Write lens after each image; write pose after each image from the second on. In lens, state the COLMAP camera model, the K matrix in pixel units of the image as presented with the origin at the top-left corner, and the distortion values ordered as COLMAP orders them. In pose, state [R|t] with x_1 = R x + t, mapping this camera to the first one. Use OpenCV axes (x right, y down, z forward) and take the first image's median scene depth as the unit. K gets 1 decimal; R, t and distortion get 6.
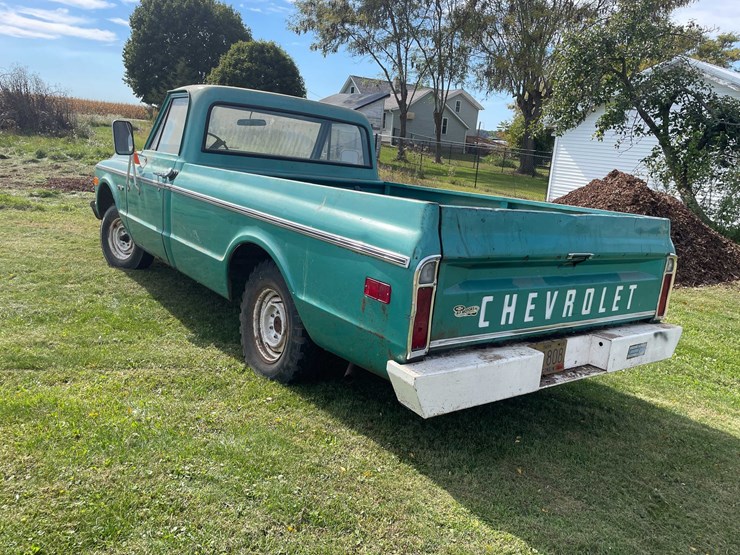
lens RADIAL K [[562.0, 0, 366.9], [0, 562.0, 280.3], [0, 0, 1]] dist [0.079337, -0.102346]
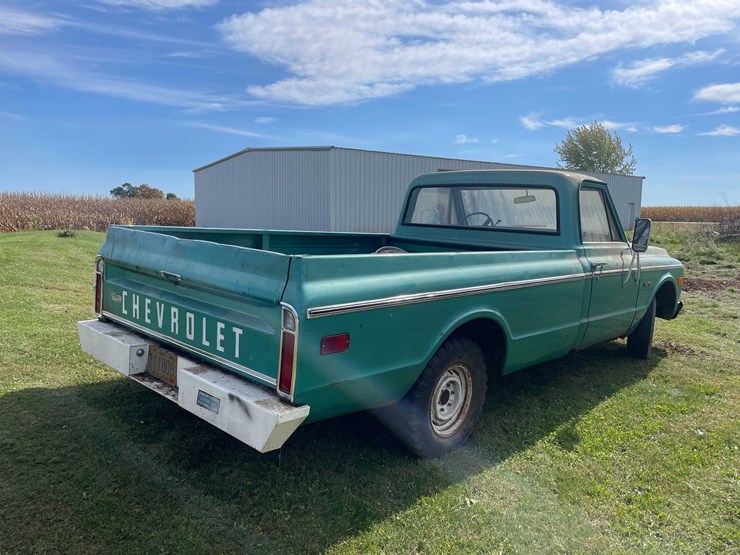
lens RADIAL K [[562.0, 0, 369.0], [0, 562.0, 279.0], [0, 0, 1]] dist [0.079337, -0.102346]
pose [[0.157290, 0.020578, -0.987338, 1.390066], [-0.237141, 0.971317, -0.017535, -0.098591], [0.958657, 0.236897, 0.157658, 1.096703]]
